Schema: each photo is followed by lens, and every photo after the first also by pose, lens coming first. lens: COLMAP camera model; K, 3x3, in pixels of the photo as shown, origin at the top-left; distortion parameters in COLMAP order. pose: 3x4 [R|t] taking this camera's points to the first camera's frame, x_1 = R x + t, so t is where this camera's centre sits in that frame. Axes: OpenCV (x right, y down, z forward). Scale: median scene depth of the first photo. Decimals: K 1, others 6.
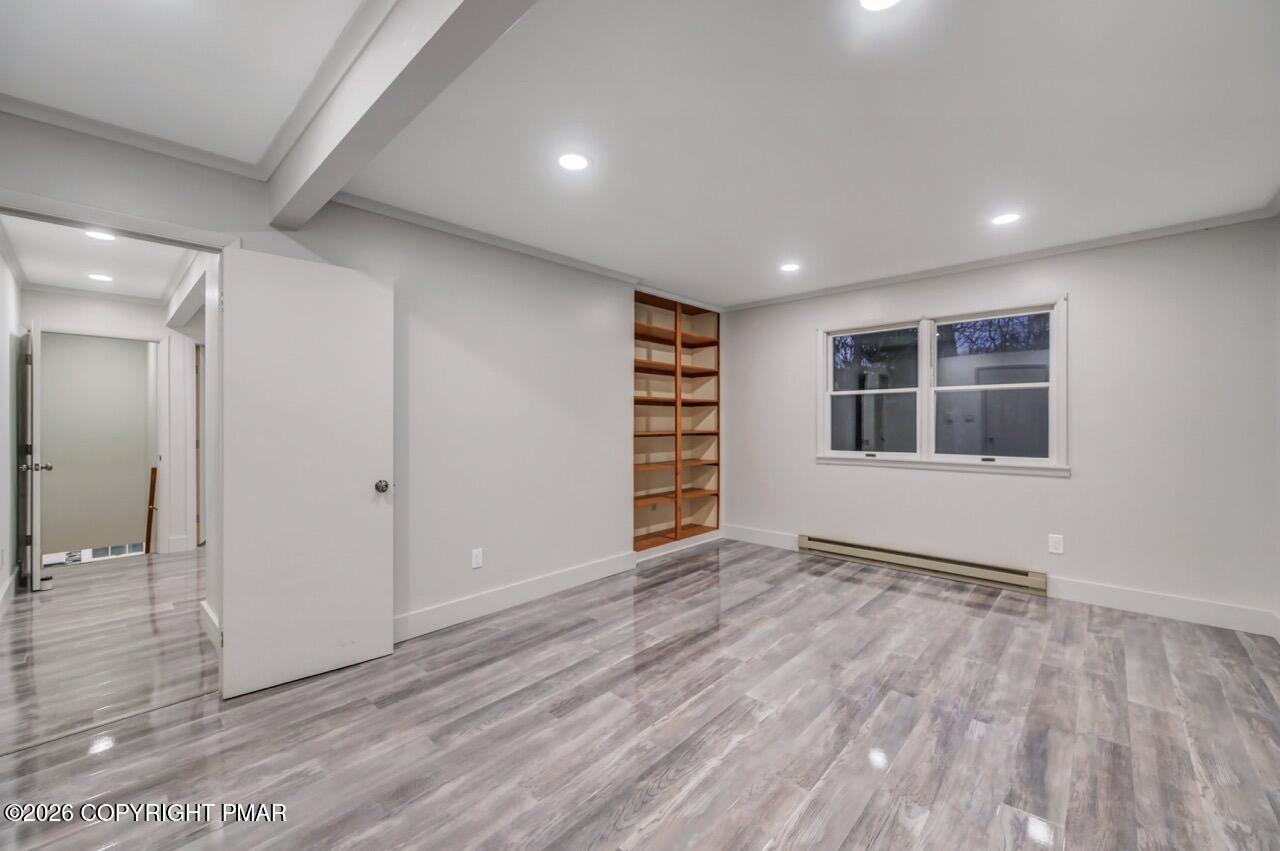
lens RADIAL K [[507.1, 0, 643.3], [0, 507.1, 421.6], [0, 0, 1]] dist [0.000478, 0.000293]
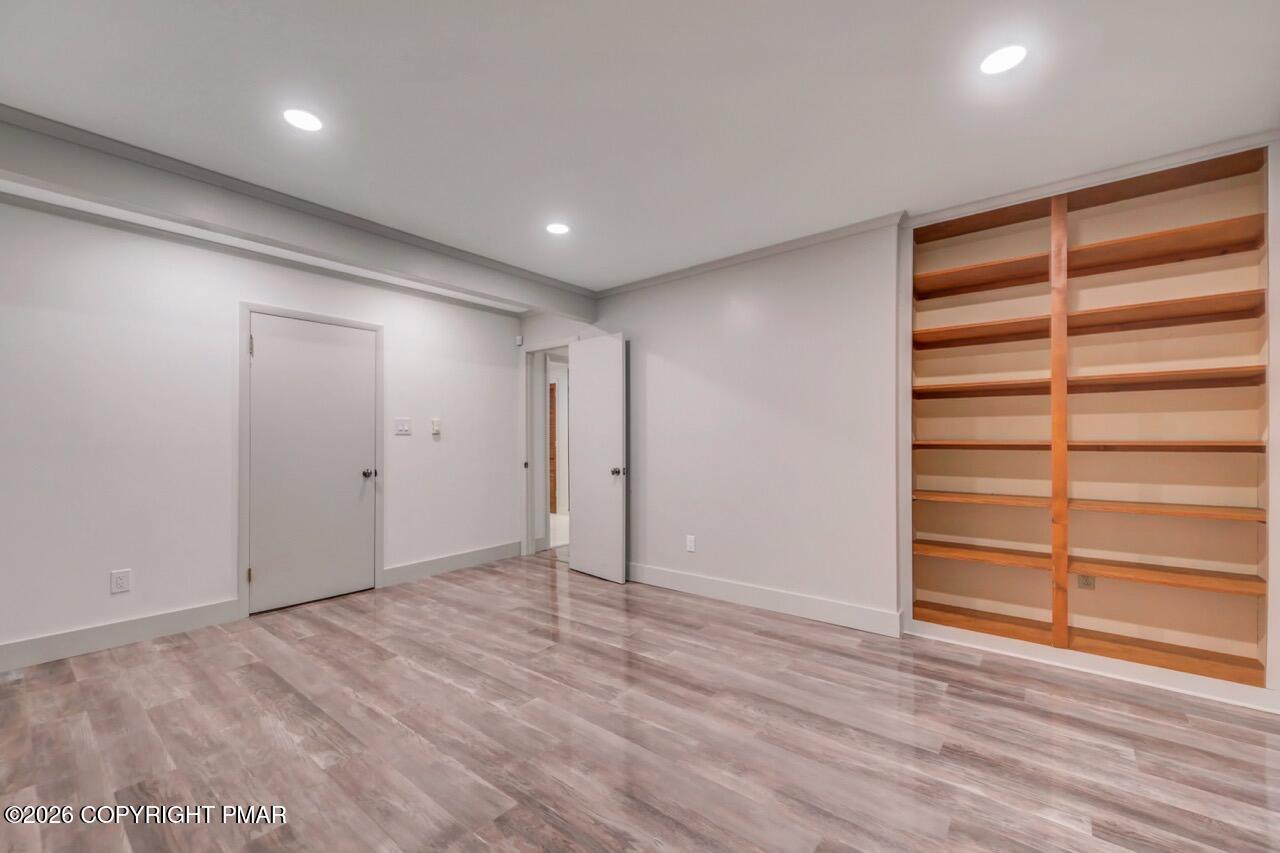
lens RADIAL K [[515.2, 0, 644.6], [0, 515.2, 436.0], [0, 0, 1]] dist [-0.000433, -0.000443]
pose [[0.069488, -0.003323, -0.997577, 0.992286], [0.005219, 0.999982, -0.002968, 0.024277], [0.997569, -0.005000, 0.069504, 0.926901]]
